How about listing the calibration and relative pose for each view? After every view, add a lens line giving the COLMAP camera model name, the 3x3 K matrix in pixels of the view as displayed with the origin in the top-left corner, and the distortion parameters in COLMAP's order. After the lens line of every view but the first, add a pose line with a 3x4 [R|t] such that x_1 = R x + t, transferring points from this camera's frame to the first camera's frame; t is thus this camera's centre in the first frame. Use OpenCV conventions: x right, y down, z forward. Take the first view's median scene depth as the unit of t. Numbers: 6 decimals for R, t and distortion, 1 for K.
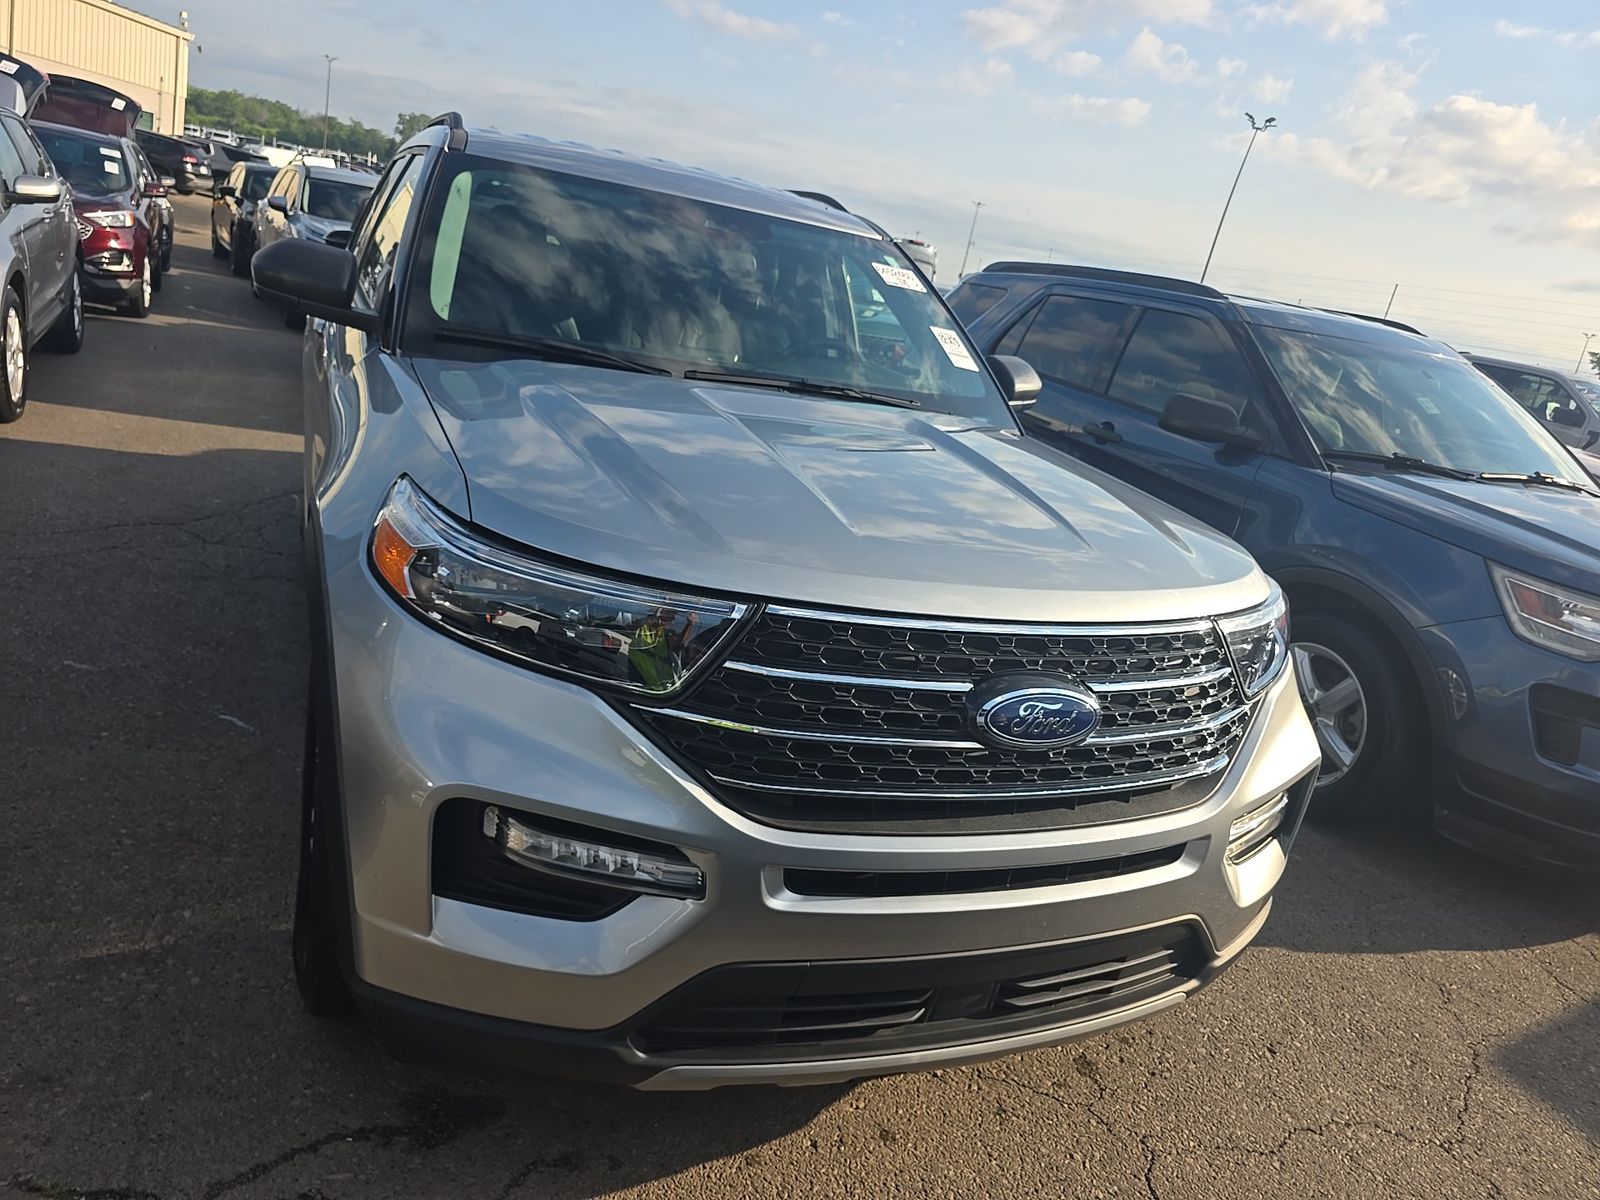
lens RADIAL K [[1092.4, 0, 815.8], [0, 1092.4, 623.4], [0, 0, 1]] dist [0.042380, -0.044858]
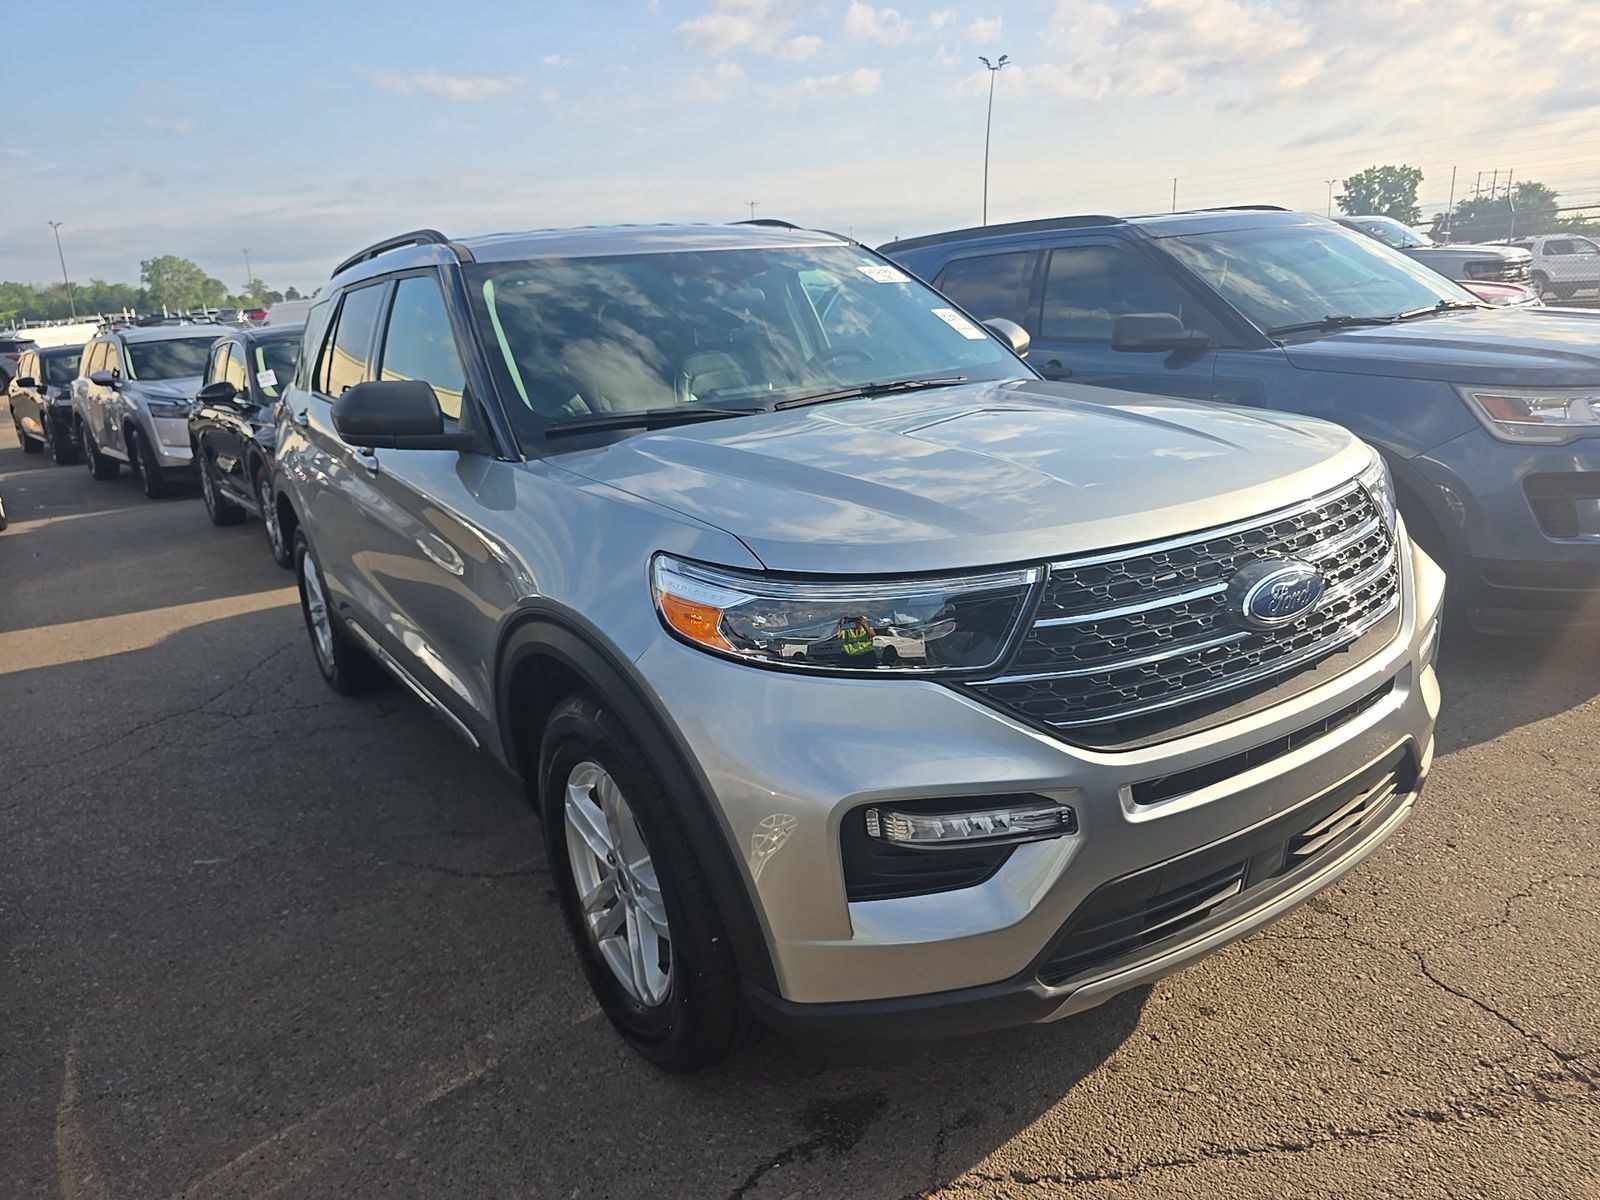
lens RADIAL K [[1092.4, 0, 815.8], [0, 1092.4, 623.4], [0, 0, 1]] dist [0.042380, -0.044858]
pose [[0.952102, -0.286170, 0.107743, -0.170776], [0.287142, 0.957864, 0.006717, -0.014616], [-0.105126, 0.024542, 0.994156, -0.035675]]
